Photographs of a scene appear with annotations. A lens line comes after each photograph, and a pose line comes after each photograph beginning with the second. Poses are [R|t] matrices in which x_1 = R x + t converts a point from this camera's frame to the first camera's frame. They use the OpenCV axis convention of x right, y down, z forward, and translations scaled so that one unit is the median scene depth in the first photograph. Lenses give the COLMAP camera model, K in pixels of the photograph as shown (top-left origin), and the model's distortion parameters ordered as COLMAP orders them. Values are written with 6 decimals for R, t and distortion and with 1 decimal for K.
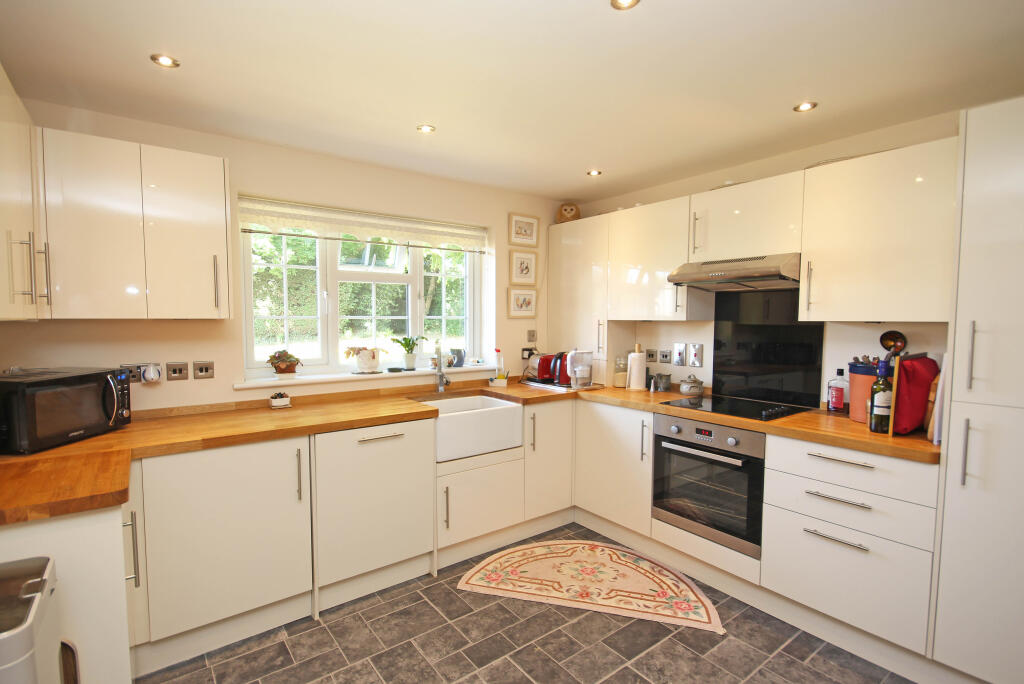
lens RADIAL K [[483.8, 0, 511.8], [0, 483.8, 348.1], [0, 0, 1]] dist [0.002874, -0.000892]
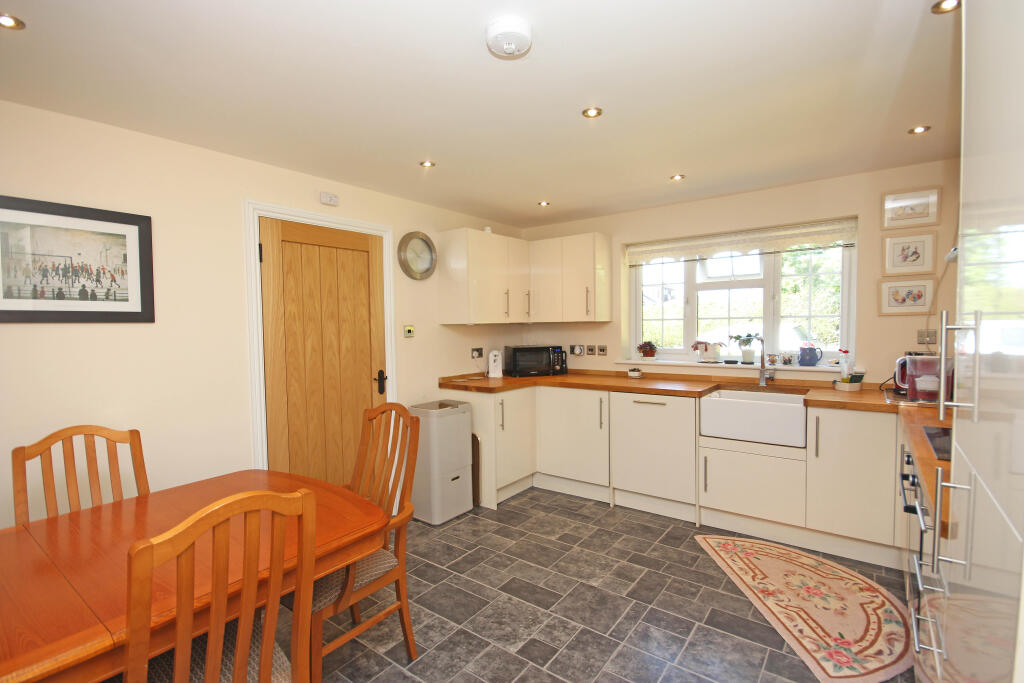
lens RADIAL K [[483.8, 0, 513.7], [0, 483.8, 342.0], [0, 0, 1]] dist [0.002874, -0.000892]
pose [[0.280187, 0.030582, -0.959458, 0.888491], [-0.042853, 0.998894, 0.019325, -0.005155], [0.958988, 0.035701, 0.281188, 0.183332]]
